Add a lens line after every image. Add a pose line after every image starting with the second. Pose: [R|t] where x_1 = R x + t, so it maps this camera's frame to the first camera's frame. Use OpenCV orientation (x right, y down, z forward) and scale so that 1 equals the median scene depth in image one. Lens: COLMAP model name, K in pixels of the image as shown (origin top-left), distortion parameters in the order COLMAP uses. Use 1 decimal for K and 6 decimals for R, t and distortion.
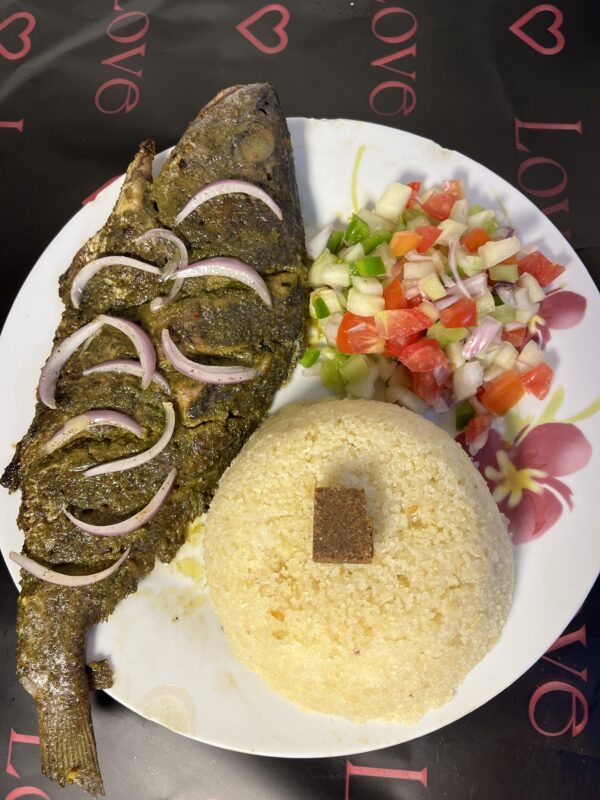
lens RADIAL K [[601.1, 0, 299.5], [0, 601.1, 402.6], [0, 0, 1]] dist [0.004411, -0.037482]
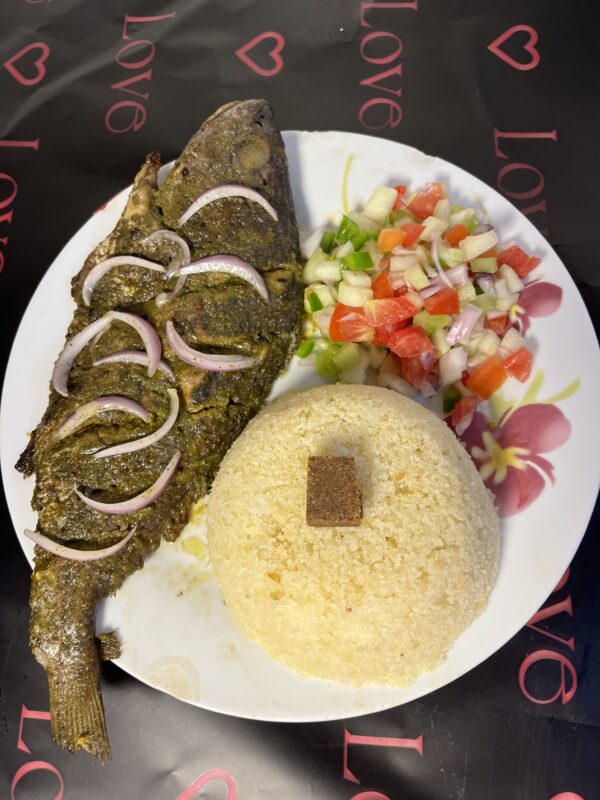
lens RADIAL K [[601.1, 0, 300.0], [0, 601.1, 400.8], [0, 0, 1]] dist [0.004411, -0.037482]
pose [[0.999847, -0.013716, -0.010833, 0.019467], [0.013143, 0.998596, -0.051318, 0.076888], [0.011522, 0.051168, 0.998624, -0.064804]]
